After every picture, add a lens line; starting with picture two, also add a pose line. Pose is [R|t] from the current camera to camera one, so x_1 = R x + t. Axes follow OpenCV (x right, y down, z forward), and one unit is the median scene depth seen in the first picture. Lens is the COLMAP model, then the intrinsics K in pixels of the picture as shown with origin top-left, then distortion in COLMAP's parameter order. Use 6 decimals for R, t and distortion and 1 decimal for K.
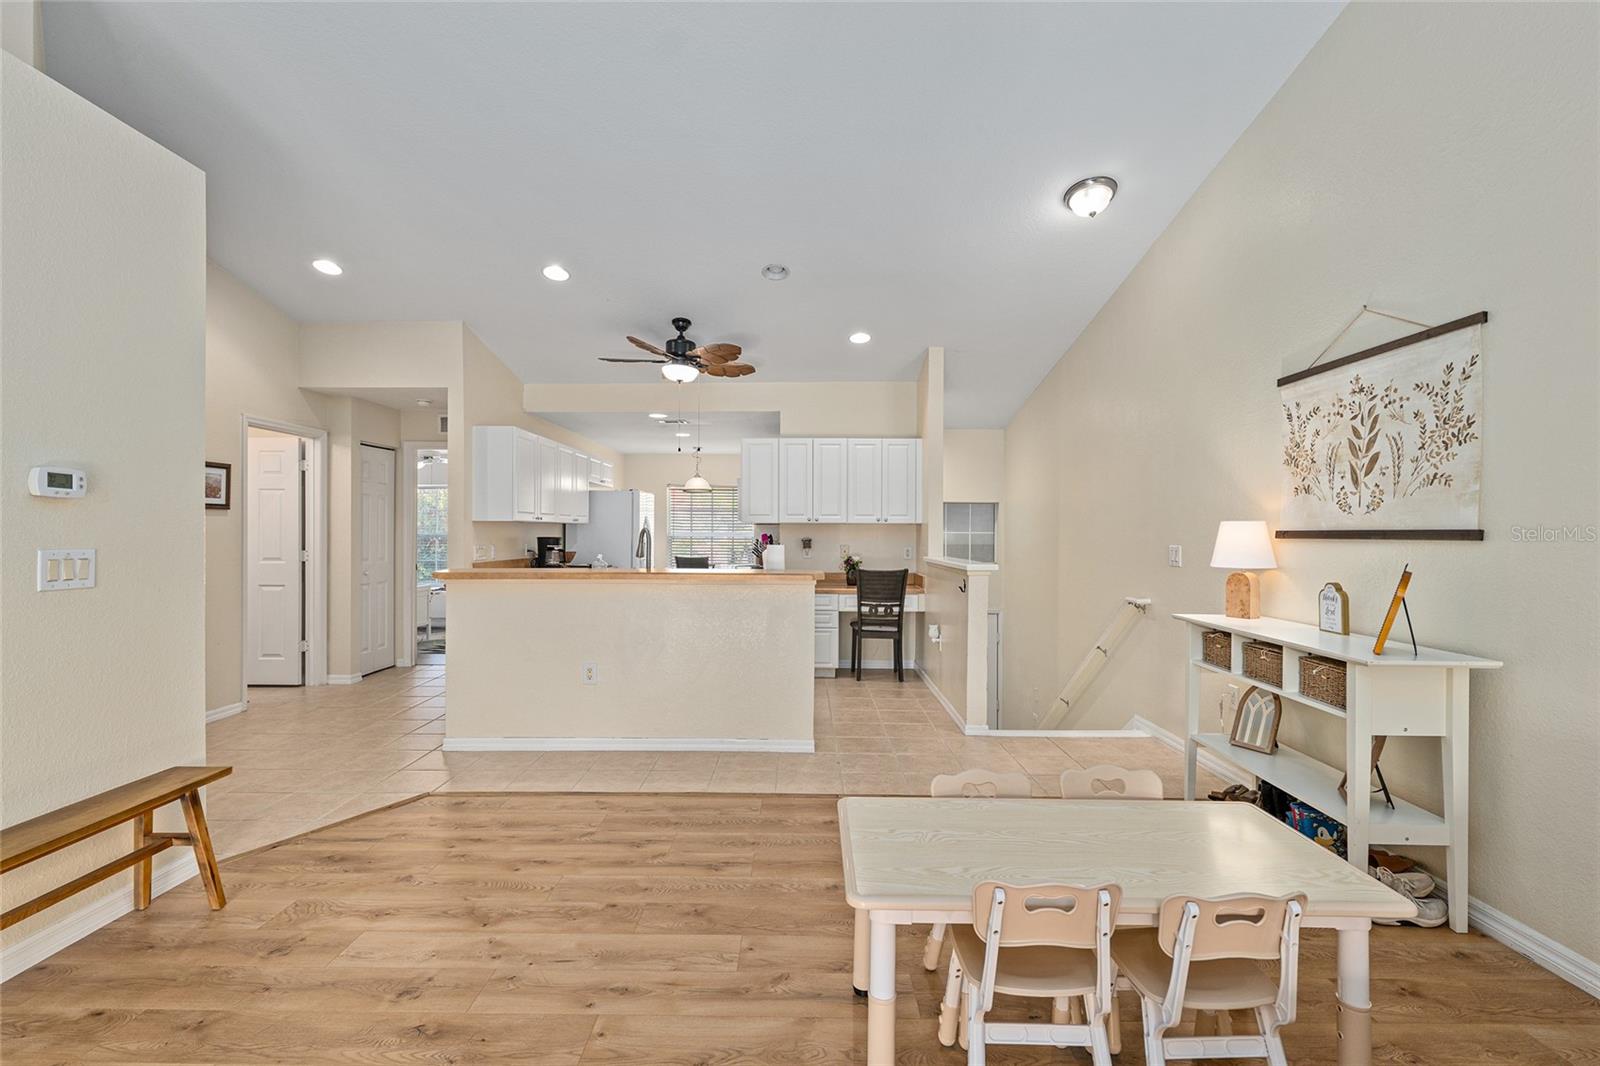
lens RADIAL K [[715.6, 0, 797.9], [0, 715.6, 534.9], [0, 0, 1]] dist [-0.001463, -0.000178]
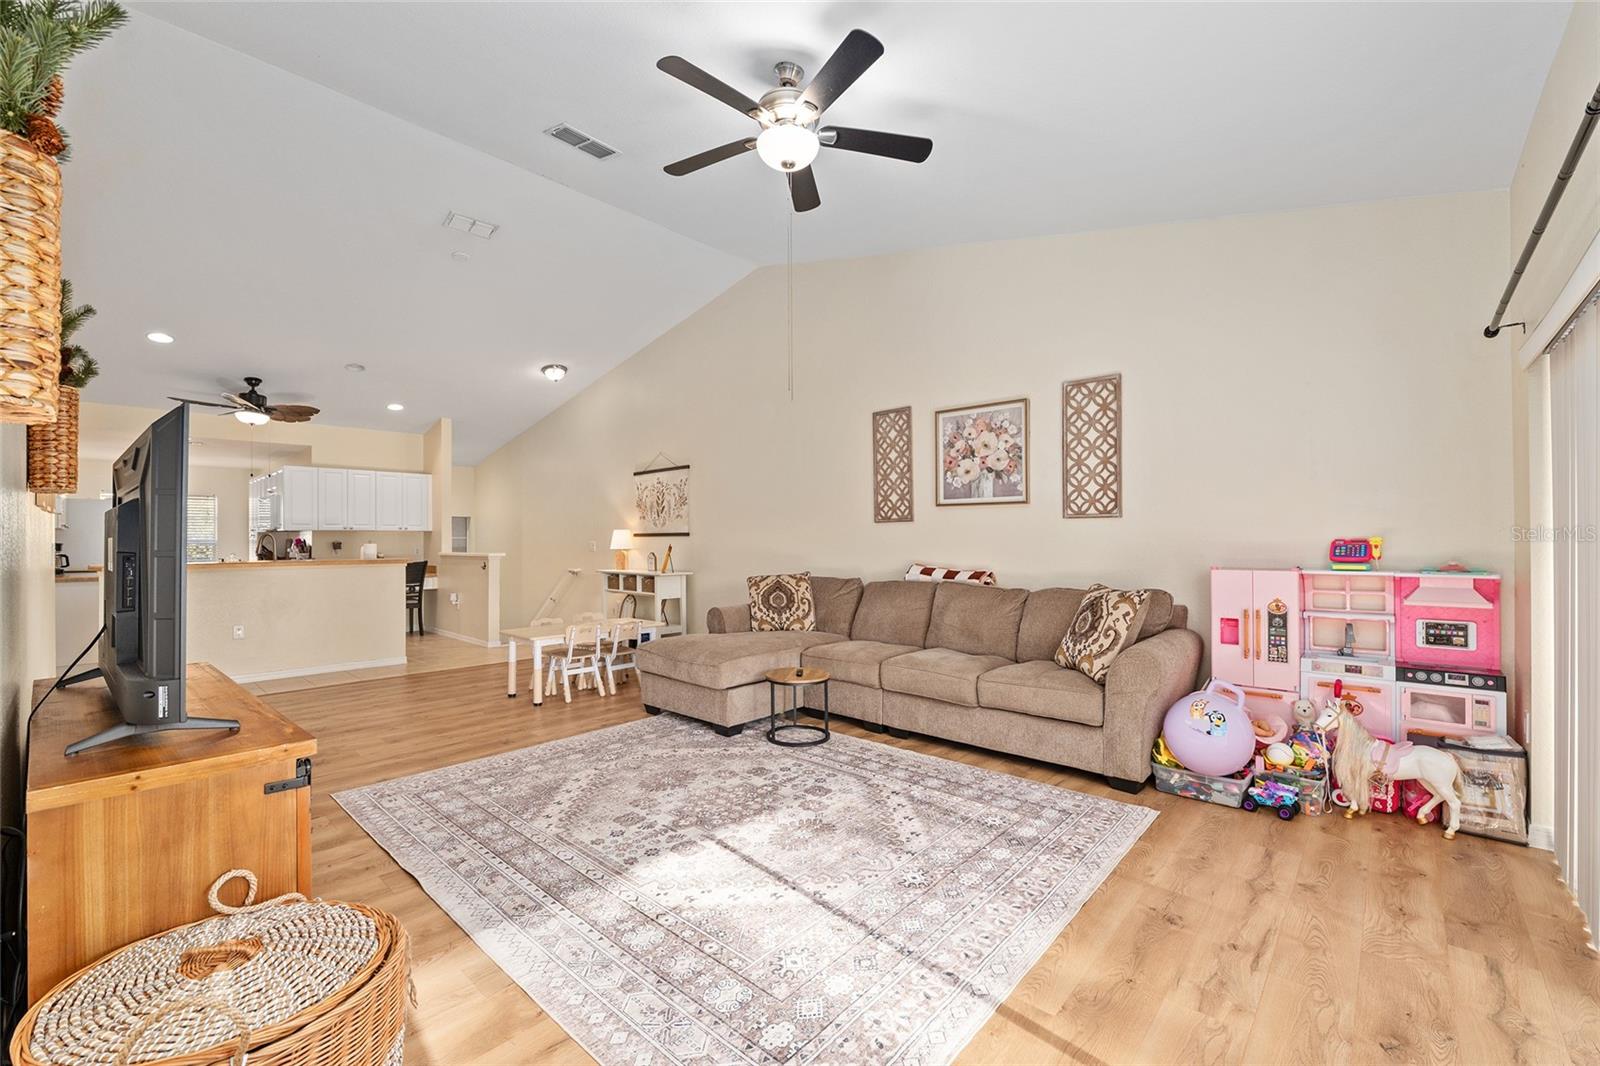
lens RADIAL K [[657.7, 0, 794.3], [0, 657.7, 536.1], [0, 0, 1]] dist [-0.012242, 0.000134]
pose [[0.672457, -0.003877, 0.740126, -0.532027], [0.011608, 0.999919, -0.005308, 0.017305], [-0.740045, 0.012161, 0.672447, -0.780956]]
